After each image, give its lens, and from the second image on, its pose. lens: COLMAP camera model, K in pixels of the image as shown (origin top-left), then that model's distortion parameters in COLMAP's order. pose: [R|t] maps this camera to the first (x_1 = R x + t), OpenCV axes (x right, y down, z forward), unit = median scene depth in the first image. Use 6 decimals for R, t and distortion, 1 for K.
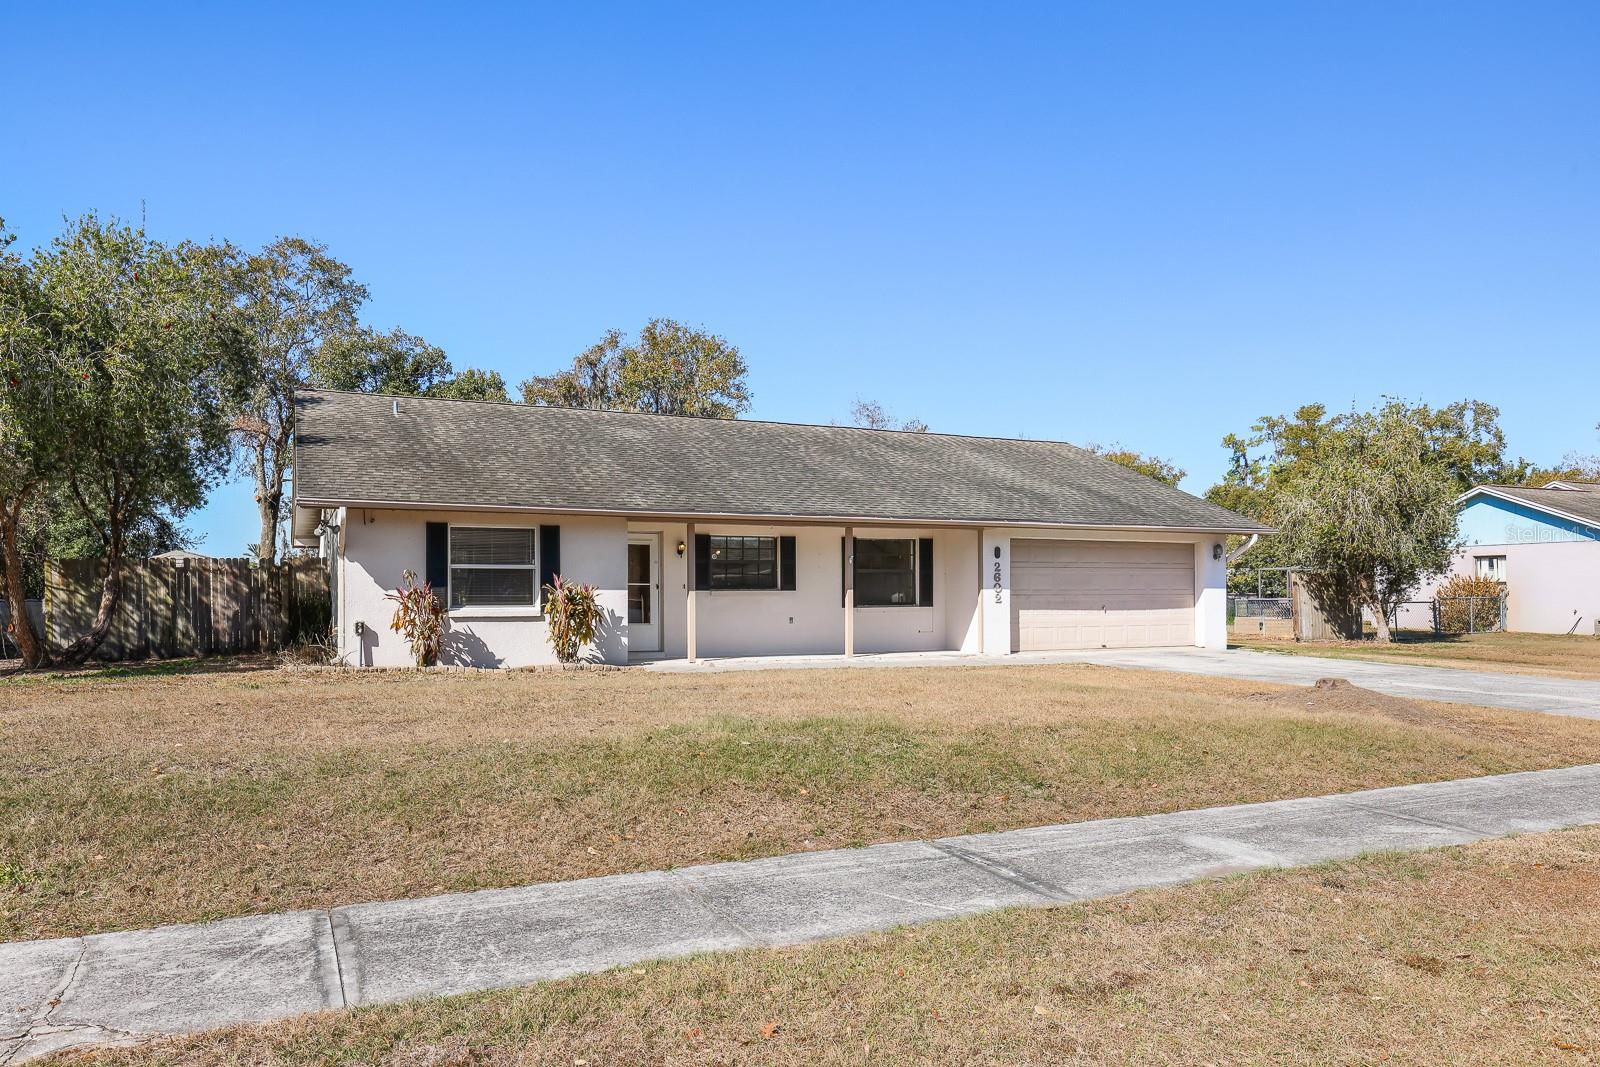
lens RADIAL K [[1133.2, 0, 800.2], [0, 1133.2, 535.7], [0, 0, 1]] dist [-0.006136, 0.000908]
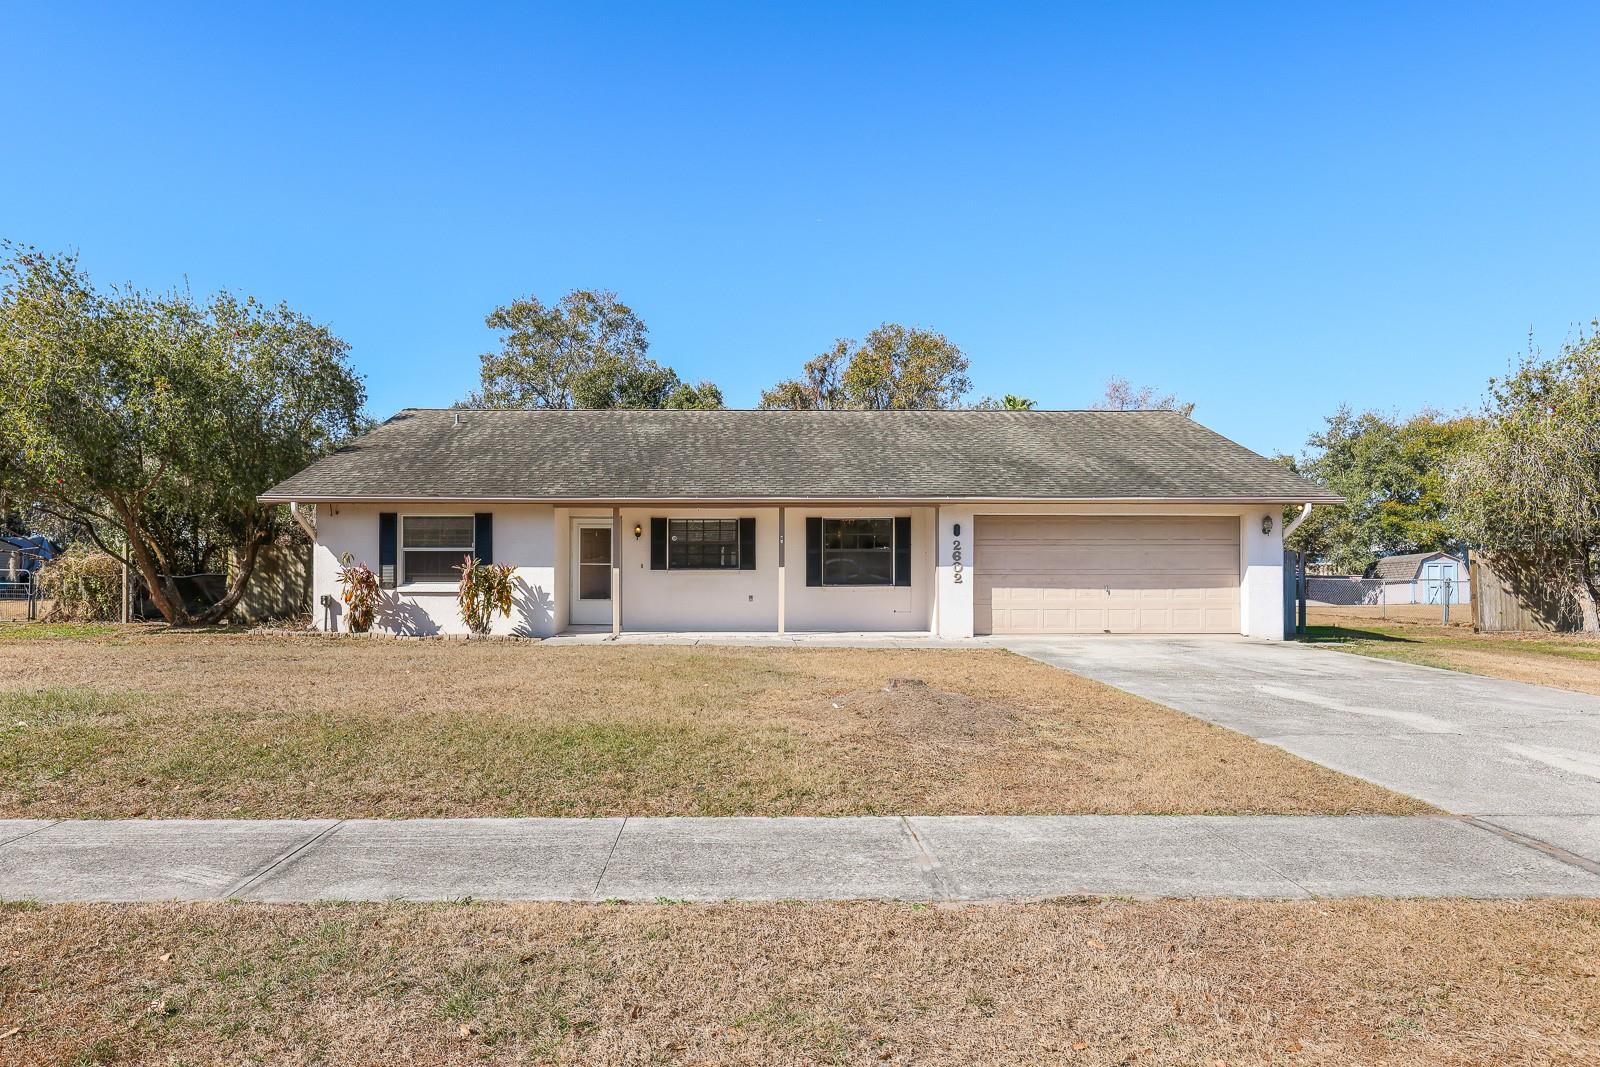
lens RADIAL K [[977.0, 0, 785.5], [0, 977.0, 535.9], [0, 0, 1]] dist [-0.000934, -0.004375]
pose [[0.902813, -0.014409, -0.429791, 0.406704], [0.020230, 0.999755, 0.008977, 0.009610], [0.429556, -0.016799, 0.902884, 0.194653]]
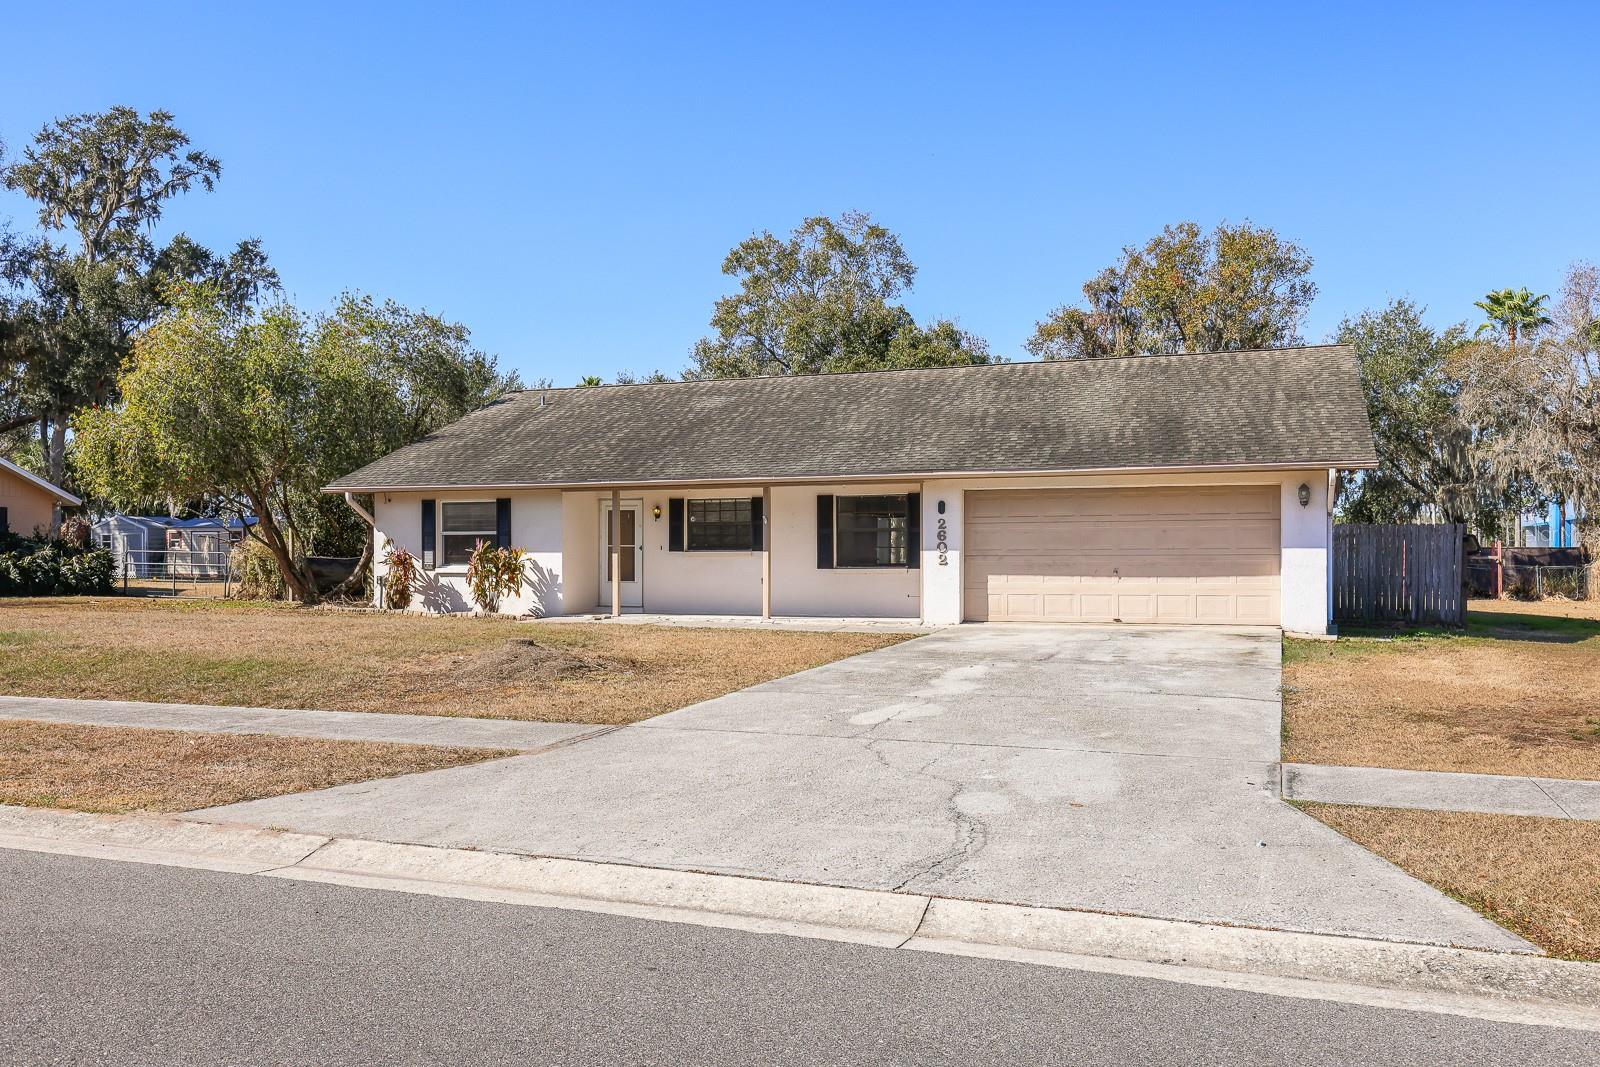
lens RADIAL K [[1339.1, 0, 809.4], [0, 1339.1, 536.1], [0, 0, 1]] dist [0.002960, 0.001069]
pose [[0.672101, -0.008593, -0.740409, 0.891226], [0.040783, 0.998844, 0.025428, 0.006559], [0.739335, -0.047287, 0.671675, 0.231065]]
